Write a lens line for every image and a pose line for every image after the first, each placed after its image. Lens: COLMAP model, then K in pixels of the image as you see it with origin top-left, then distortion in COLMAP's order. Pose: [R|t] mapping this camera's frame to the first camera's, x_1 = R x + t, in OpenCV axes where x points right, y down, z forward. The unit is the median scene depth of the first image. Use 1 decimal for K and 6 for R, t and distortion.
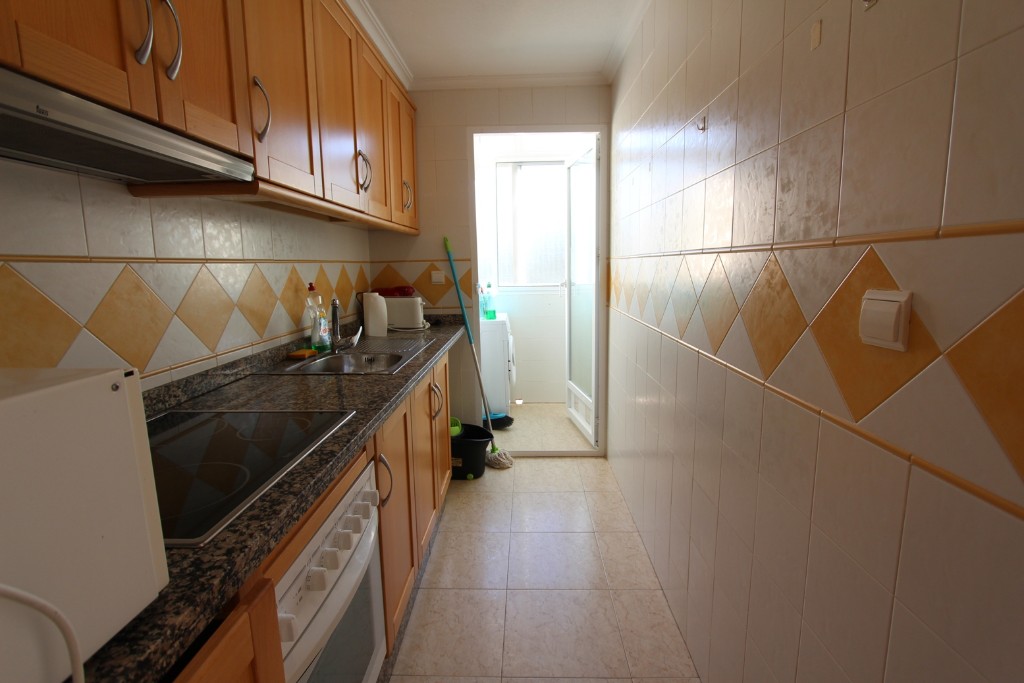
lens RADIAL K [[474.2, 0, 512.0], [0, 474.2, 338.0], [0, 0, 1]] dist [-0.018730, 0.002417]
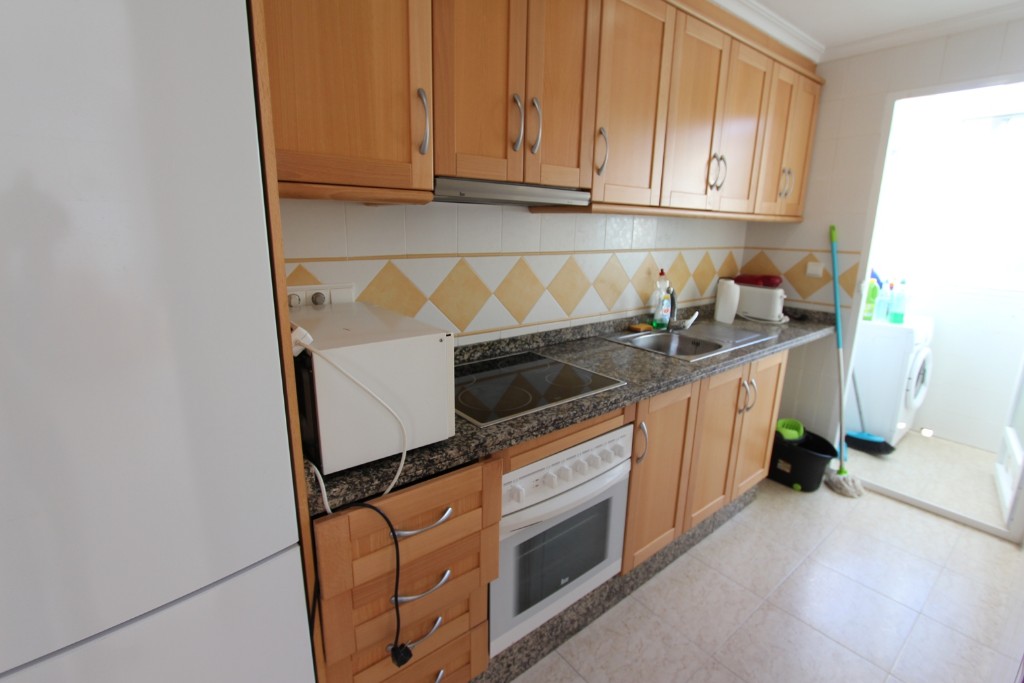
lens RADIAL K [[474.2, 0, 508.7], [0, 474.2, 339.3], [0, 0, 1]] dist [-0.018730, 0.002417]
pose [[0.634719, 0.204783, -0.745115, 0.243971], [-0.141601, 0.978742, 0.148369, -0.065888], [0.759659, 0.011337, 0.650223, -0.053002]]
